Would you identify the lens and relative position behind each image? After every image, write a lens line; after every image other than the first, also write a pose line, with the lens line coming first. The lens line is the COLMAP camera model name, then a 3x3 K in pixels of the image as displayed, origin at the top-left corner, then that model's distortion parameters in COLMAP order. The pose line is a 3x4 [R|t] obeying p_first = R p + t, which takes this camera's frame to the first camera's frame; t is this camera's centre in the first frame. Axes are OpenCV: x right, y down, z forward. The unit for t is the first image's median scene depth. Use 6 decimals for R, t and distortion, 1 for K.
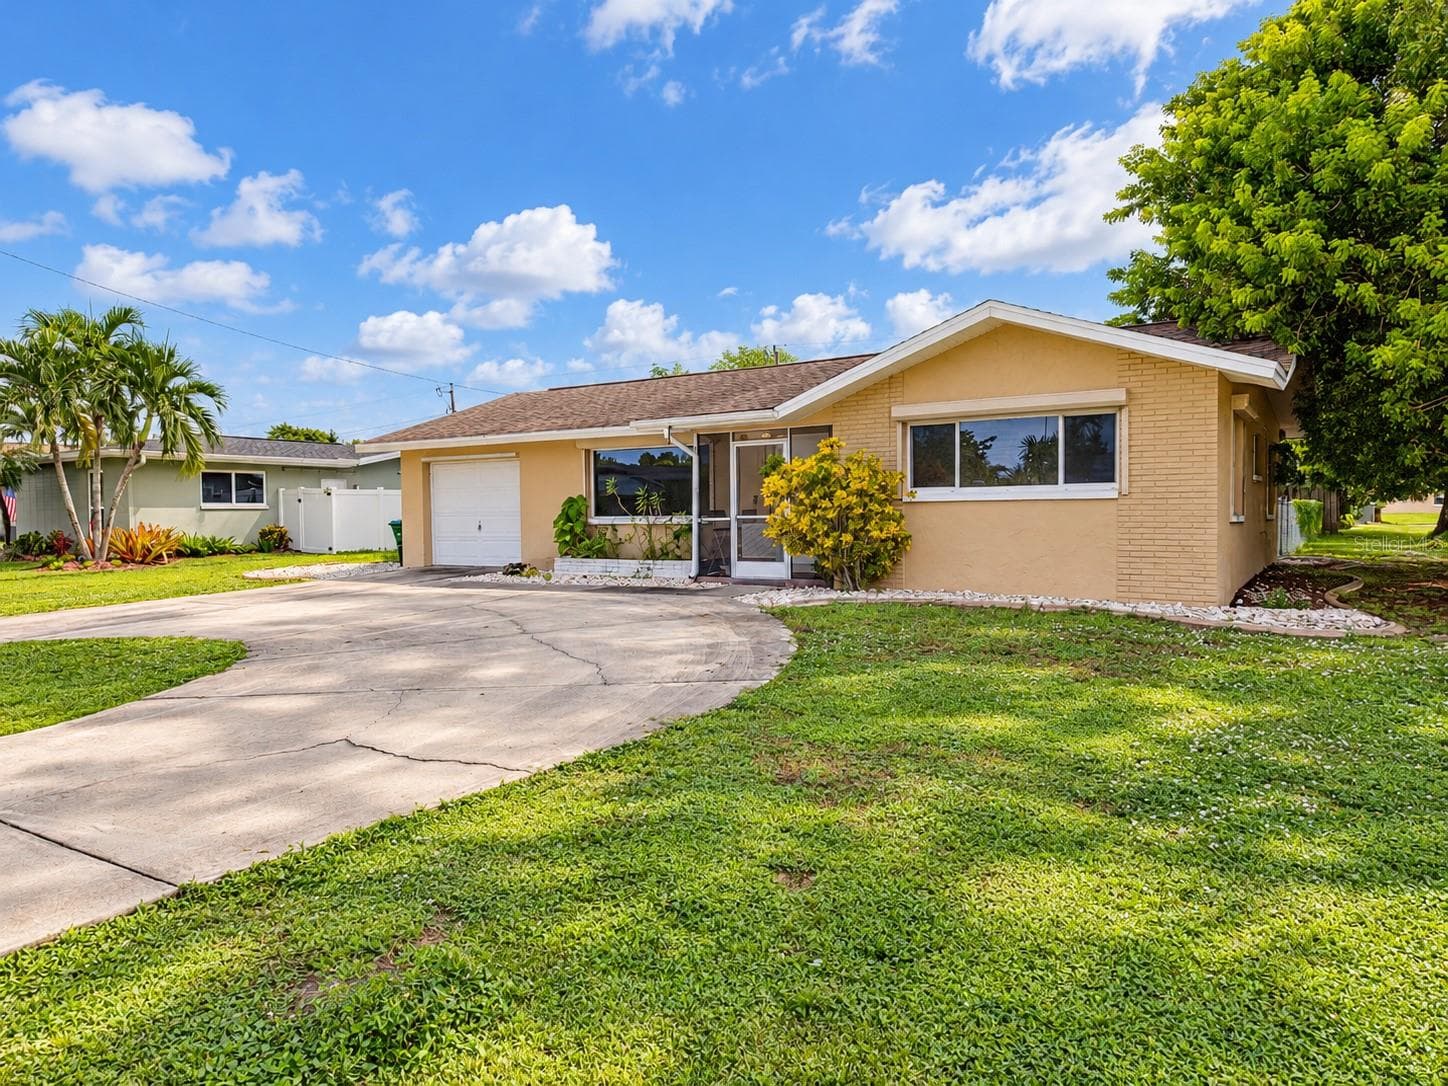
lens RADIAL K [[995.2, 0, 724.0], [0, 995.2, 543.0], [0, 0, 1]] dist [0.006263, -0.001633]
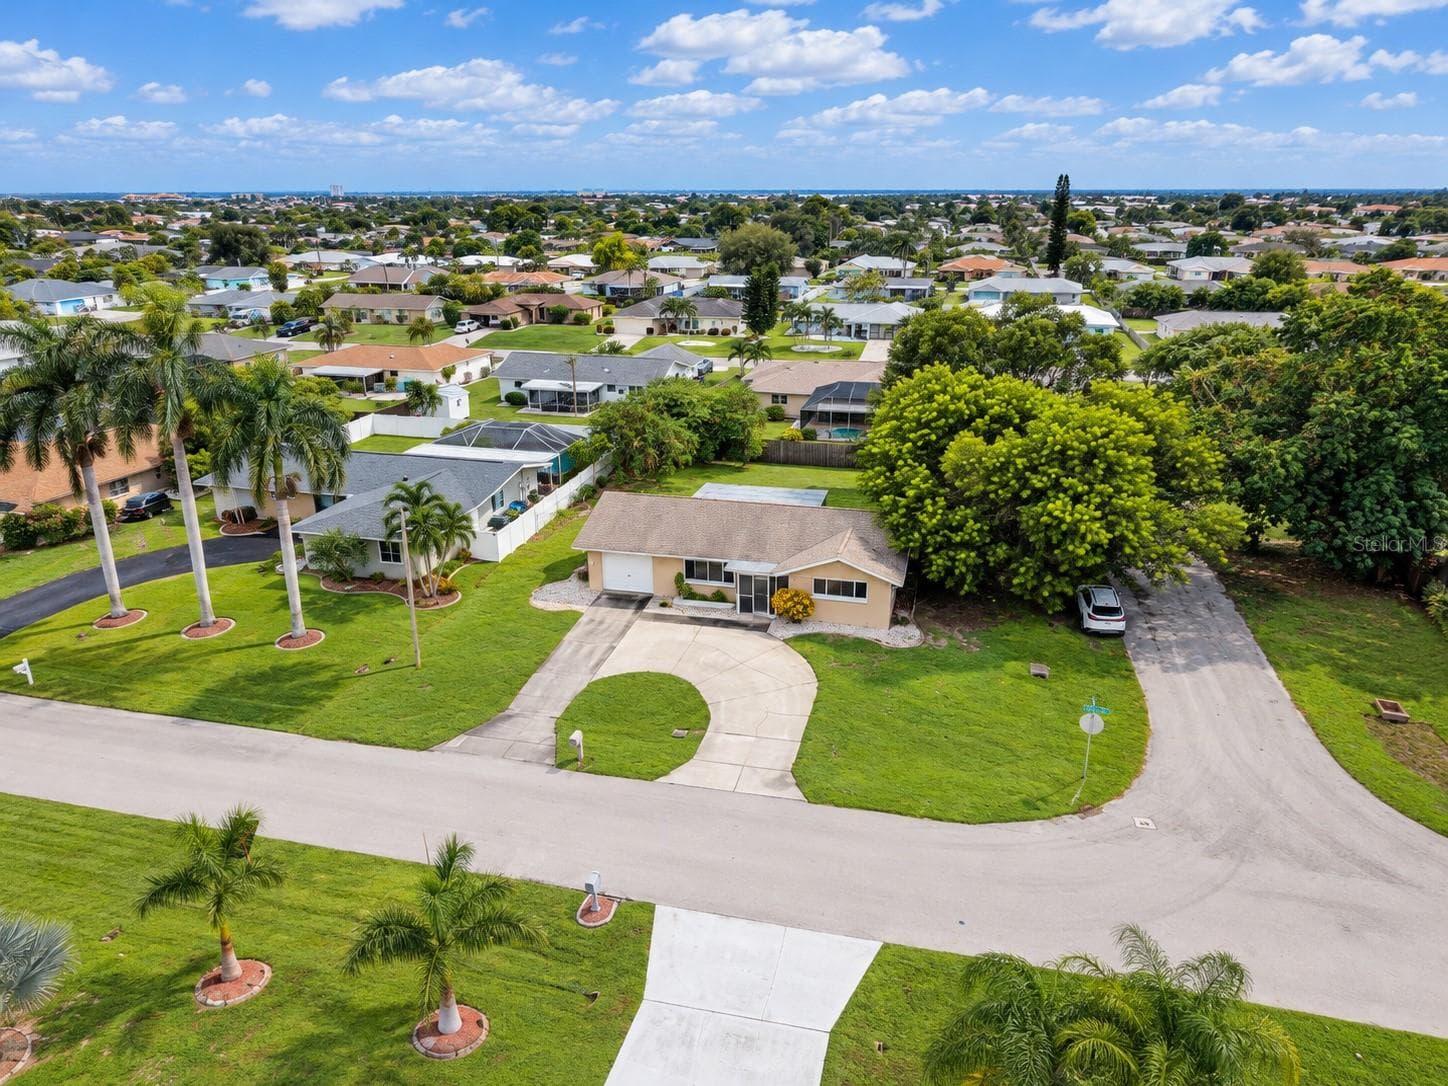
lens RADIAL K [[995.2, 0, 724.0], [0, 995.2, 543.0], [0, 0, 1]] dist [0.006263, -0.001633]
pose [[0.934152, -0.108679, 0.339924, -1.197884], [-0.004968, 0.948450, 0.316888, -1.251232], [-0.356840, -0.297711, 0.885457, -1.841975]]
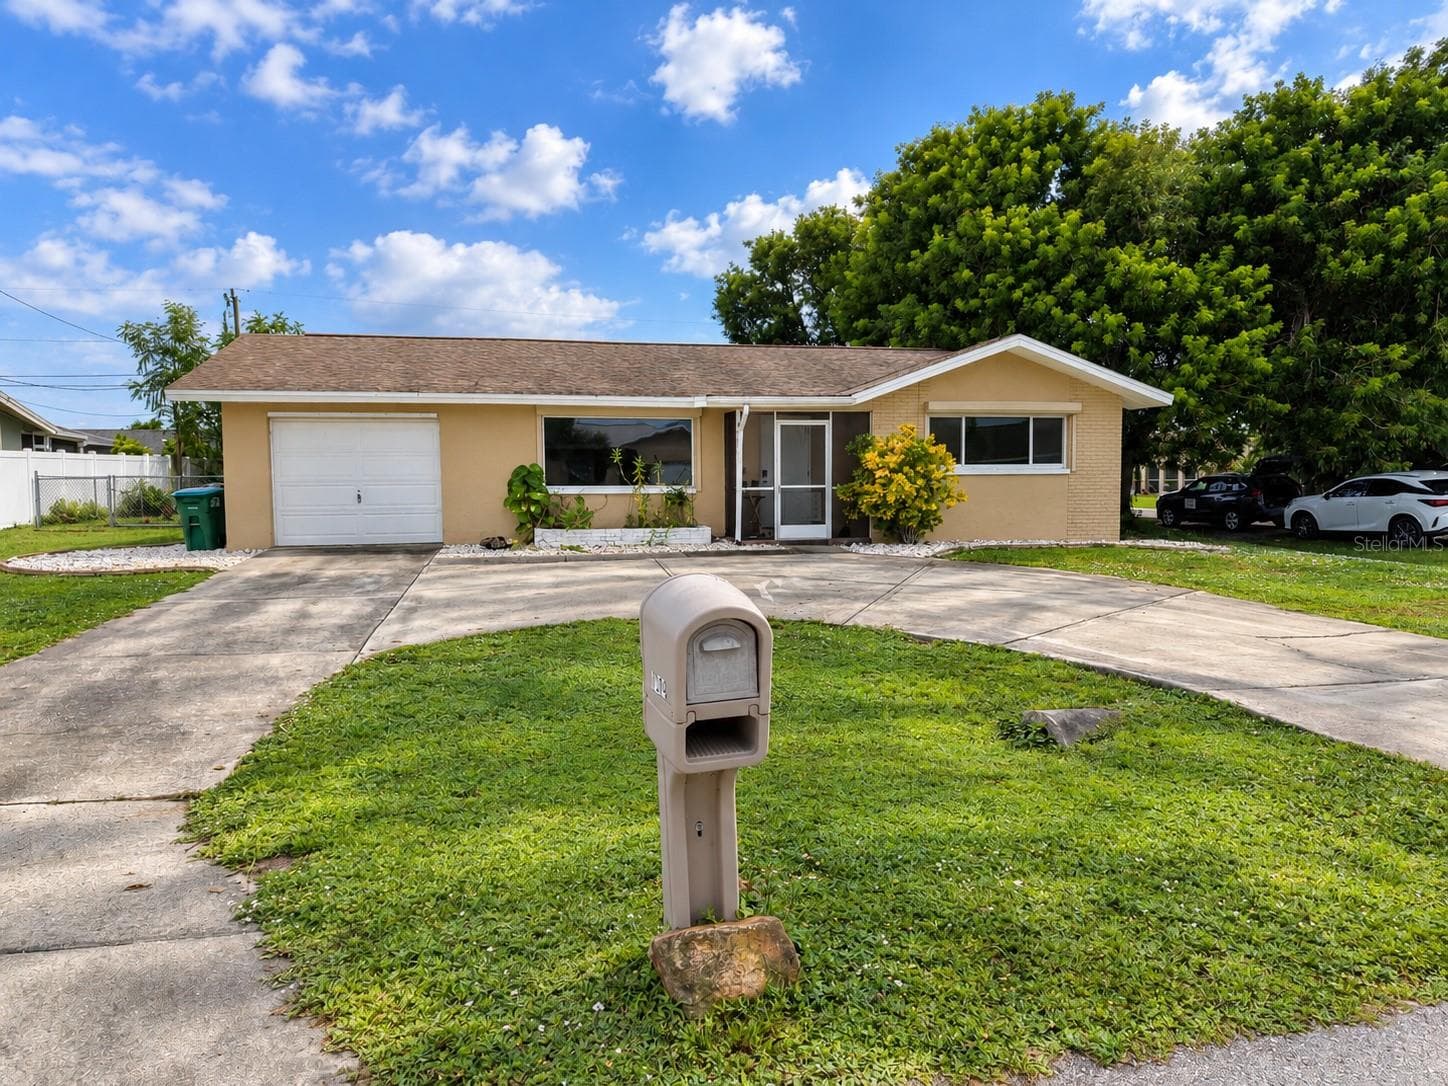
lens RADIAL K [[1001.0, 0, 724.0], [0, 1001.0, 543.0], [0, 0, 1]] dist [-0.001113, -0.003100]
pose [[0.694975, -0.033485, 0.718254, -0.875936], [0.019005, 0.999422, 0.028203, 0.005431], [-0.718783, -0.005950, 0.695209, 0.251091]]
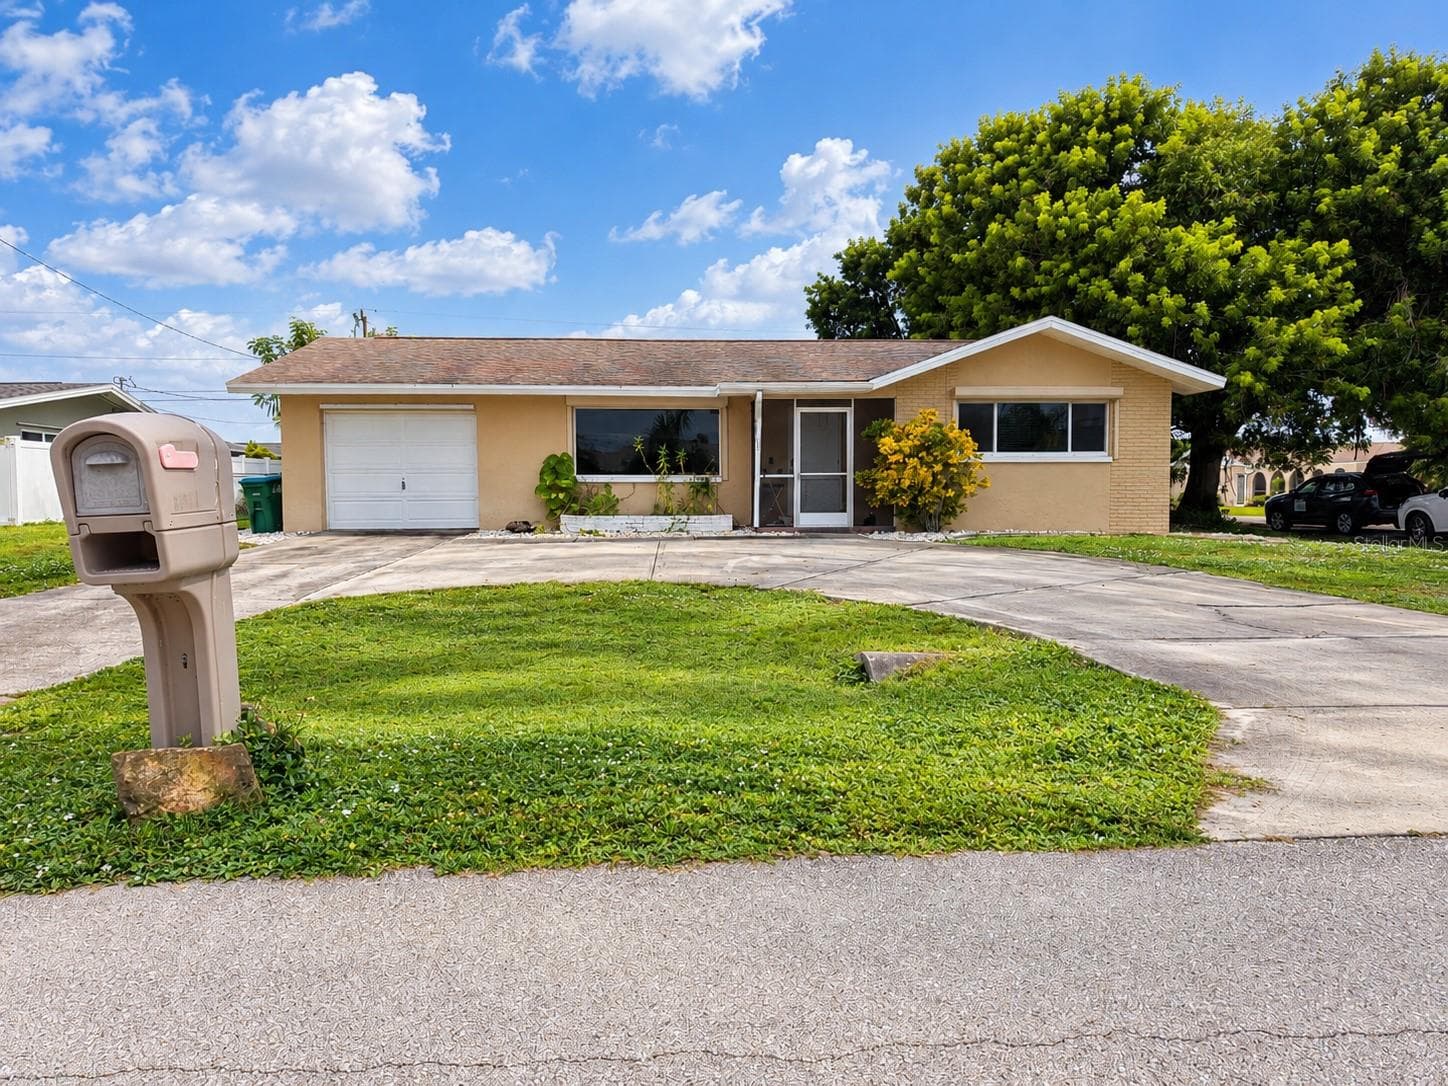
lens RADIAL K [[1001.0, 0, 724.0], [0, 1001.0, 543.0], [0, 0, 1]] dist [-0.001113, -0.003100]
pose [[0.794696, -0.013418, 0.606859, -0.767761], [0.012102, 0.999907, 0.006261, 0.045837], [-0.606887, 0.002369, 0.794785, 0.144165]]
